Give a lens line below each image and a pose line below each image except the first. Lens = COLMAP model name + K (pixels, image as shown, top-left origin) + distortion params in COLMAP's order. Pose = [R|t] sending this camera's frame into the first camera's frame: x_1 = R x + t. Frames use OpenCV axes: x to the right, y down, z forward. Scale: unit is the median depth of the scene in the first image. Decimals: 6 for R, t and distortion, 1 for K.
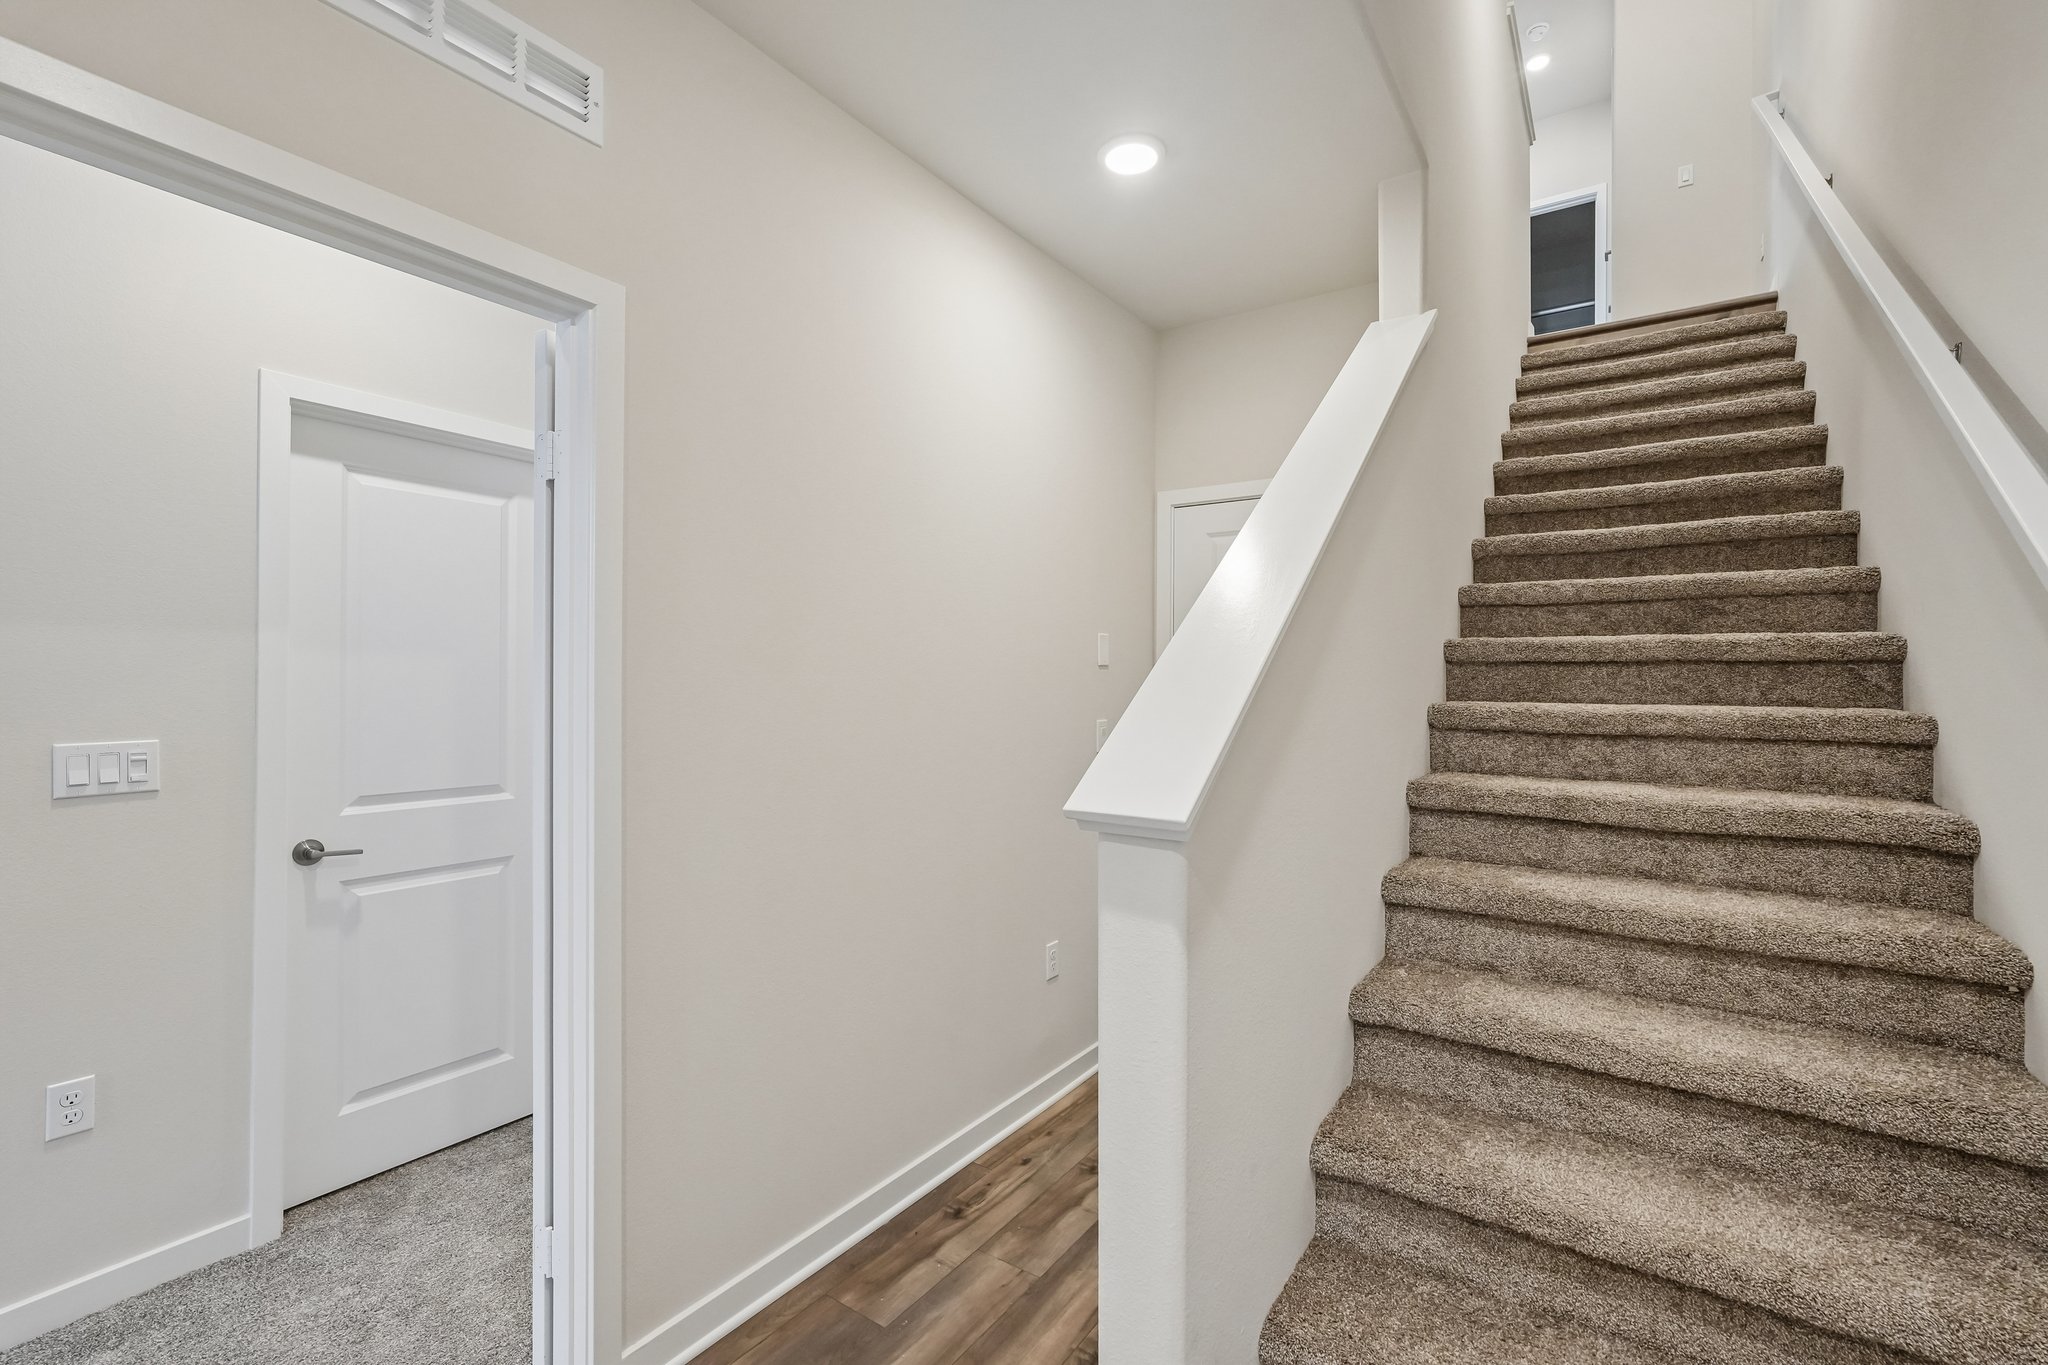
lens RADIAL K [[900.5, 0, 1023.4], [0, 900.5, 677.0], [0, 0, 1]] dist [-0.006635, 0.004328]
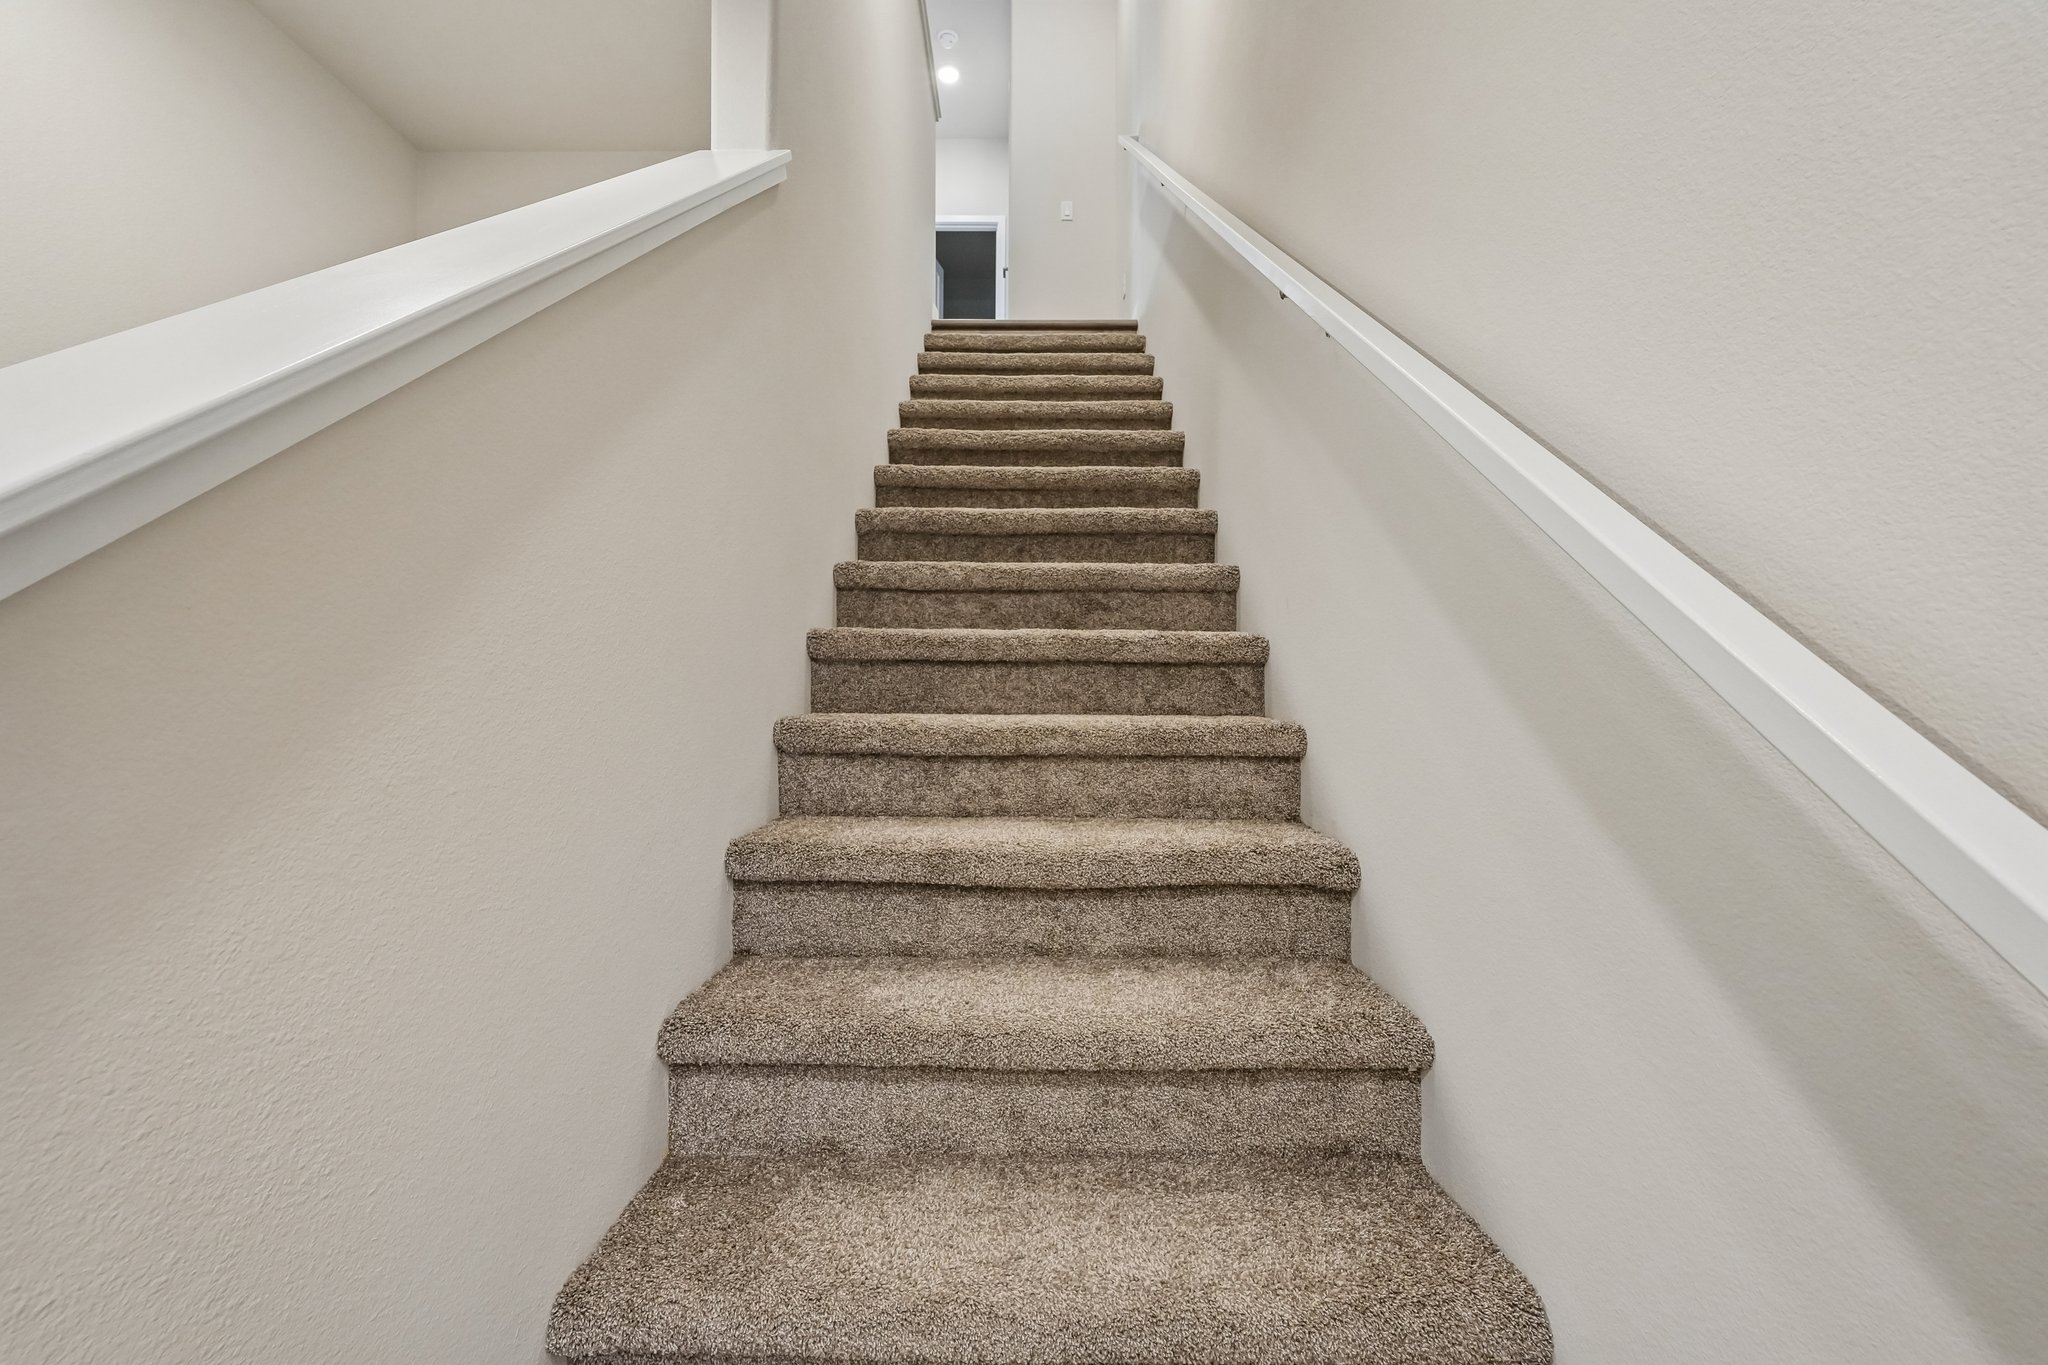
lens RADIAL K [[900.5, 0, 1024.0], [0, 900.5, 684.6], [0, 0, 1]] dist [-0.006635, 0.004328]
pose [[0.827595, 0.002436, 0.561320, 0.246142], [-0.003632, 0.999993, 0.001016, 0.003419], [-0.561313, -0.002880, 0.827598, 0.360480]]
